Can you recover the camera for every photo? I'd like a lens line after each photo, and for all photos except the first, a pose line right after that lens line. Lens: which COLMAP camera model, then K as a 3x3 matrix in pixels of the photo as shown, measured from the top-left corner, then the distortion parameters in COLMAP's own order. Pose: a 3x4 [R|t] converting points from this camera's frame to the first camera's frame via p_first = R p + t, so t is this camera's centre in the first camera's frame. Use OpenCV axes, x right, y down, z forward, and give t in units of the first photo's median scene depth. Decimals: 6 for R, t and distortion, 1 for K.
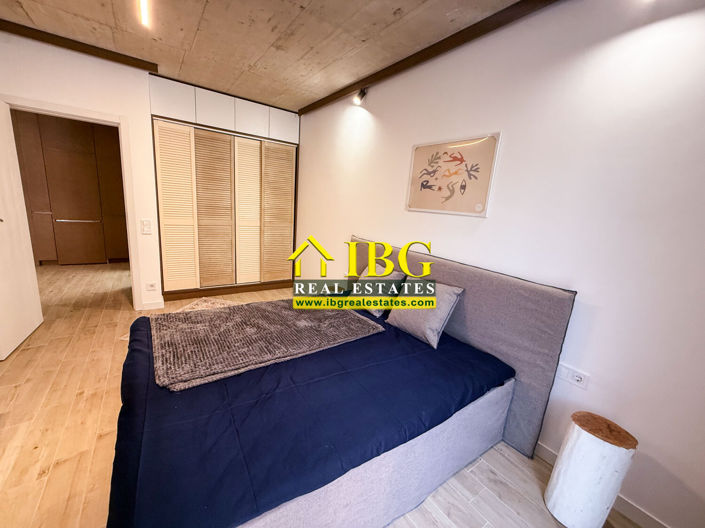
lens RADIAL K [[282.5, 0, 352.5], [0, 282.5, 264.0], [0, 0, 1]] dist [0.001560, 0.000202]
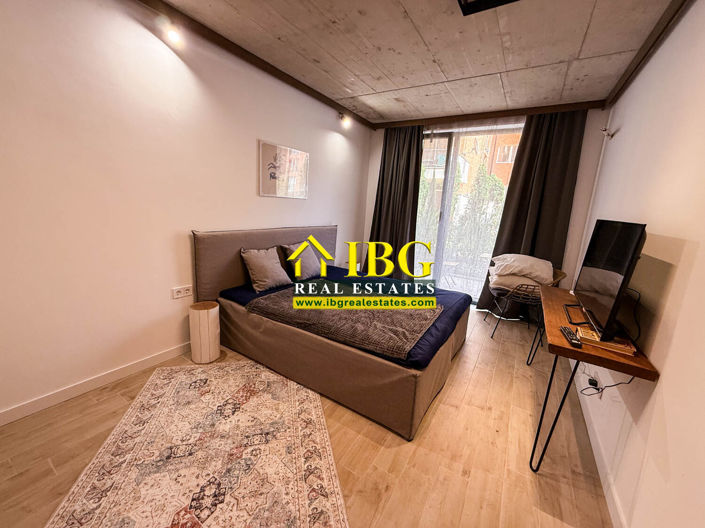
lens RADIAL K [[282.5, 0, 352.5], [0, 282.5, 264.0], [0, 0, 1]] dist [0.001560, 0.000202]
pose [[-0.386749, -0.293927, 0.874089, -1.285944], [0.104434, 0.927789, 0.358192, -0.373368], [-0.916253, 0.229815, -0.328125, 1.340388]]
